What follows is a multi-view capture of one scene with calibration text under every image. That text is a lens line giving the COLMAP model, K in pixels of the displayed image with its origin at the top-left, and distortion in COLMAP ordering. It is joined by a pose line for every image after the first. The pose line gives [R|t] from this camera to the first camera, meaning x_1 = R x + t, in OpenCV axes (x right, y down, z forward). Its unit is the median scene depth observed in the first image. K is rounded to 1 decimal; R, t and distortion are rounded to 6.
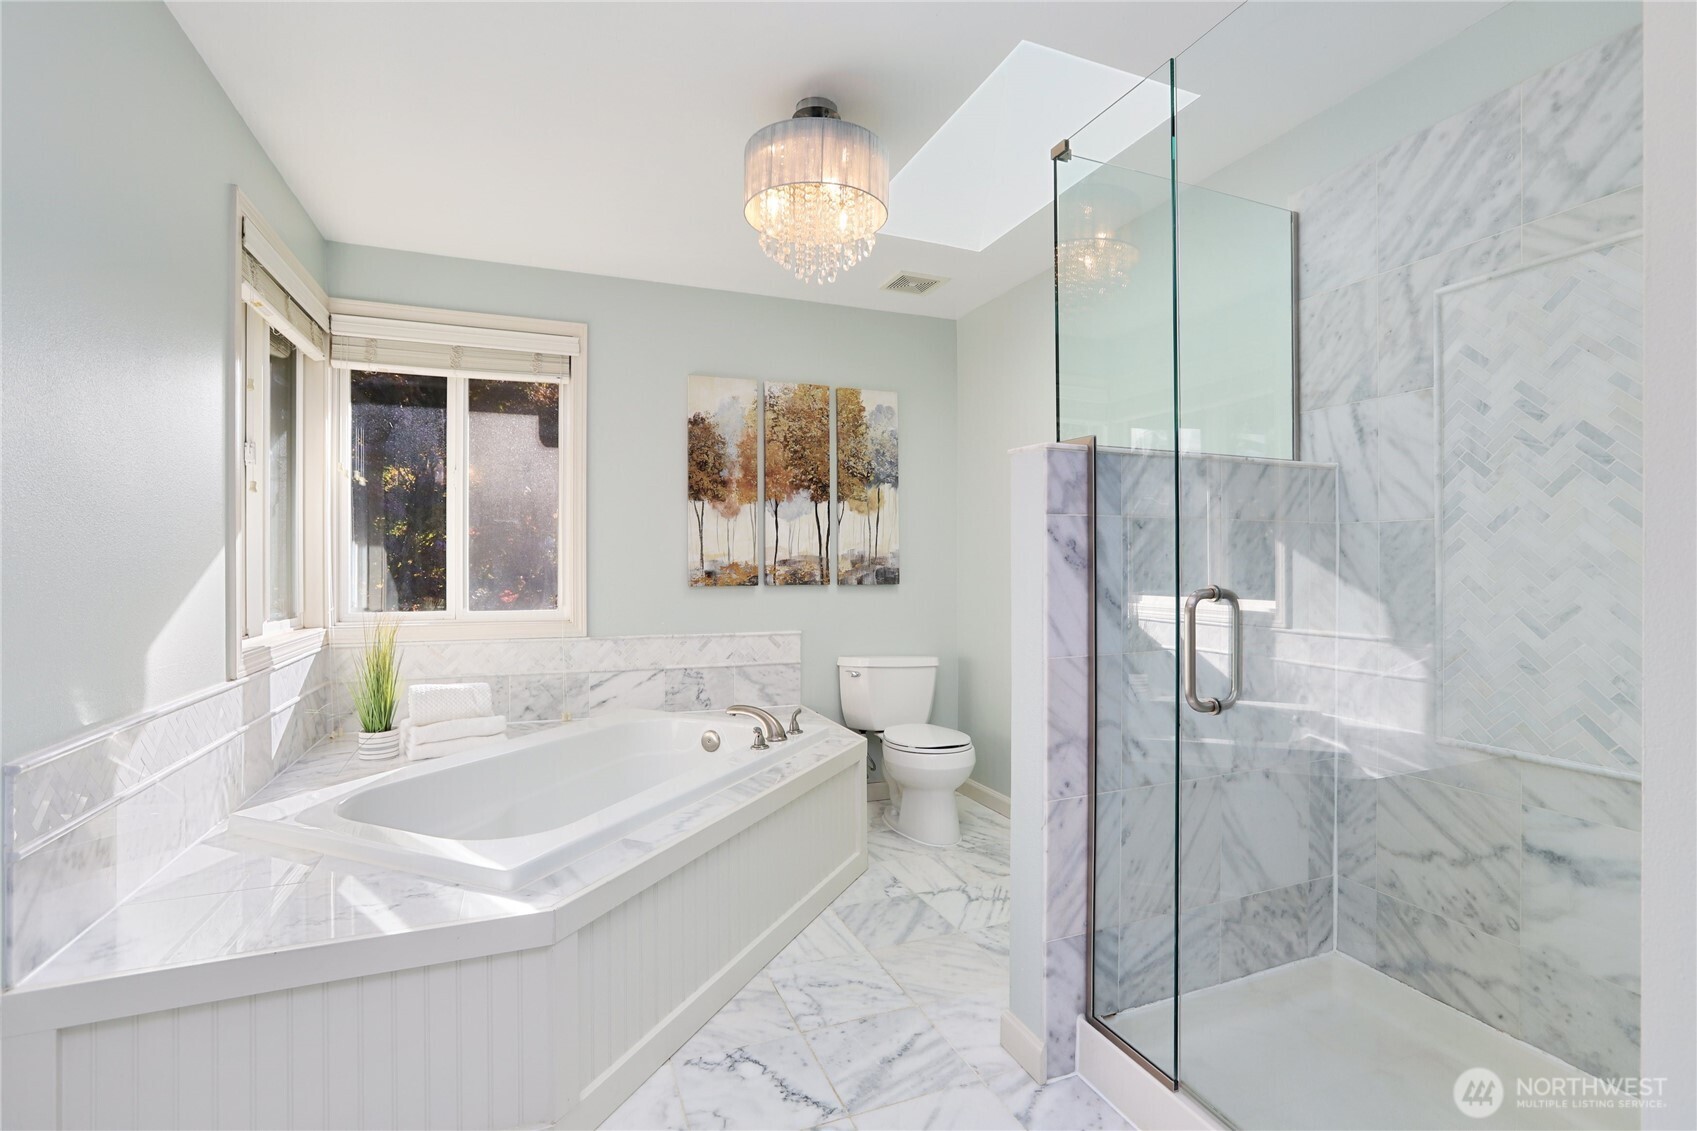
lens RADIAL K [[767.1, 0, 837.2], [0, 767.1, 561.4], [0, 0, 1]] dist [-0.036590, 0.009648]
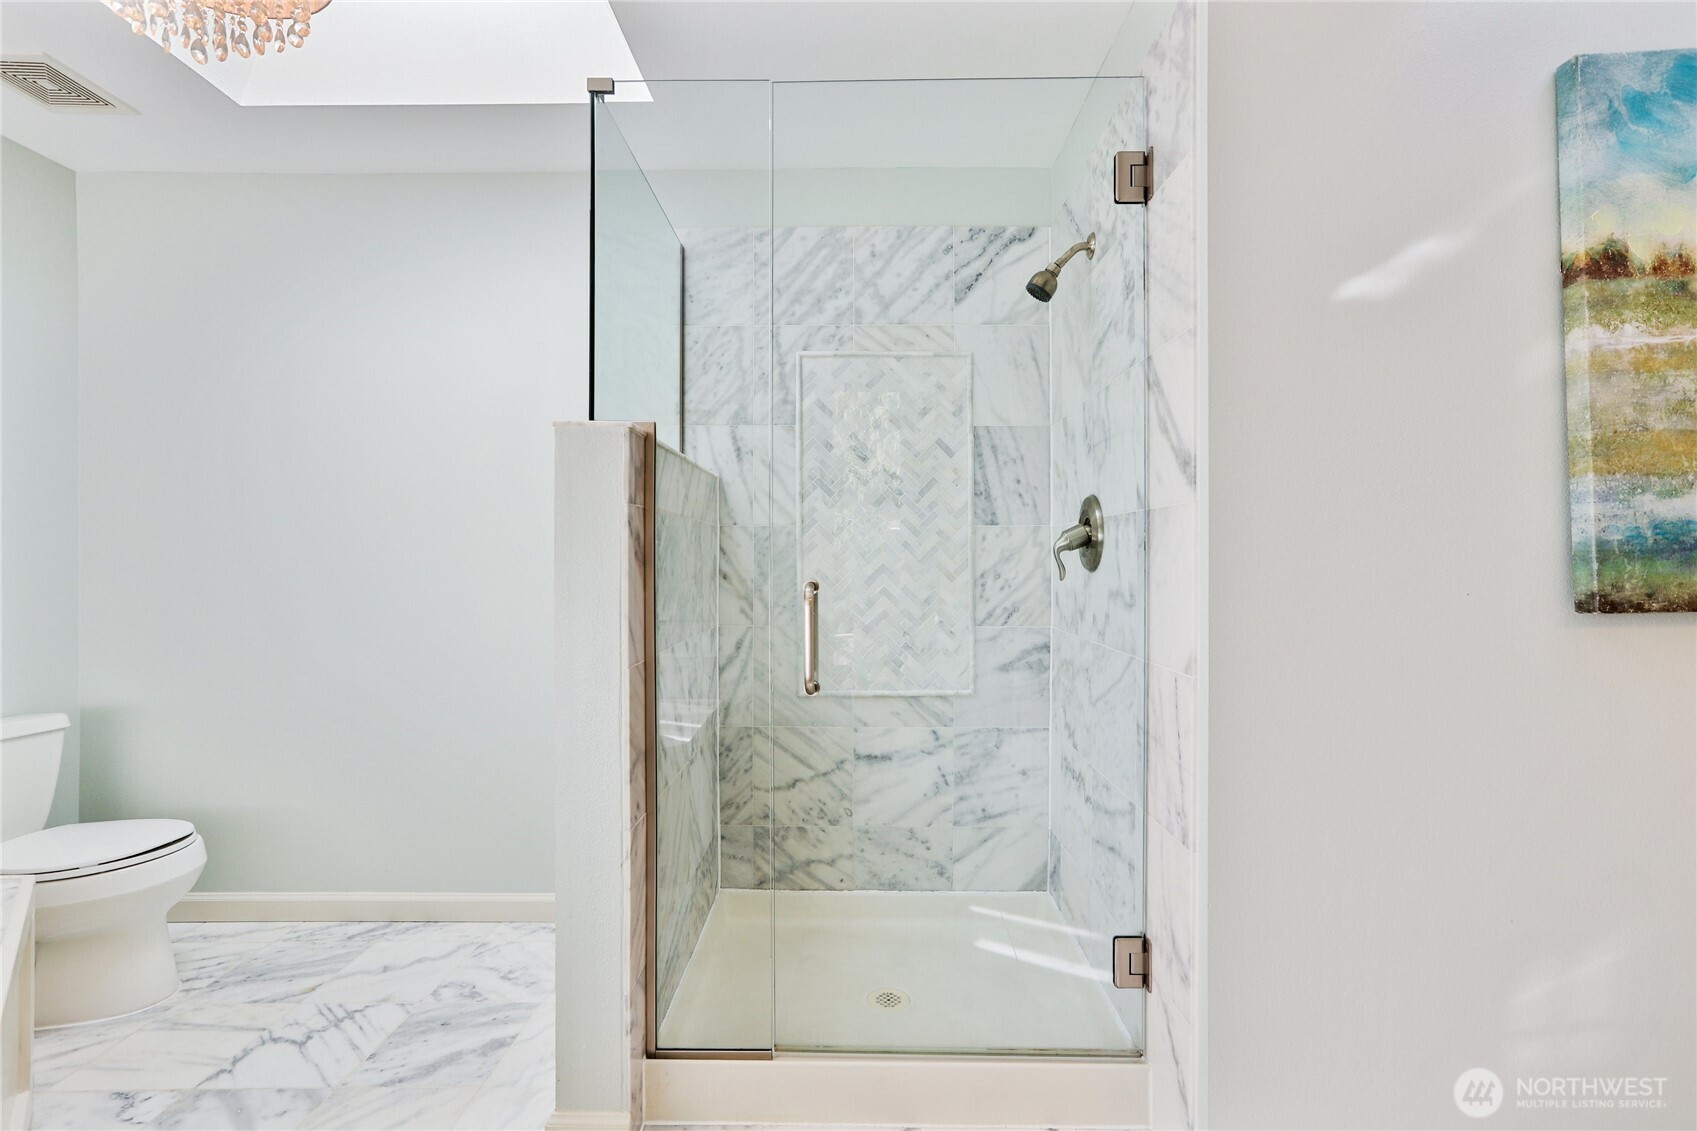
lens RADIAL K [[767.1, 0, 857.0], [0, 767.1, 554.6], [0, 0, 1]] dist [-0.036590, 0.009648]
pose [[0.364382, 0.002959, 0.931245, -0.405442], [-0.000970, 0.999996, -0.002798, -0.002425], [-0.931249, 0.000116, 0.364383, 0.406315]]
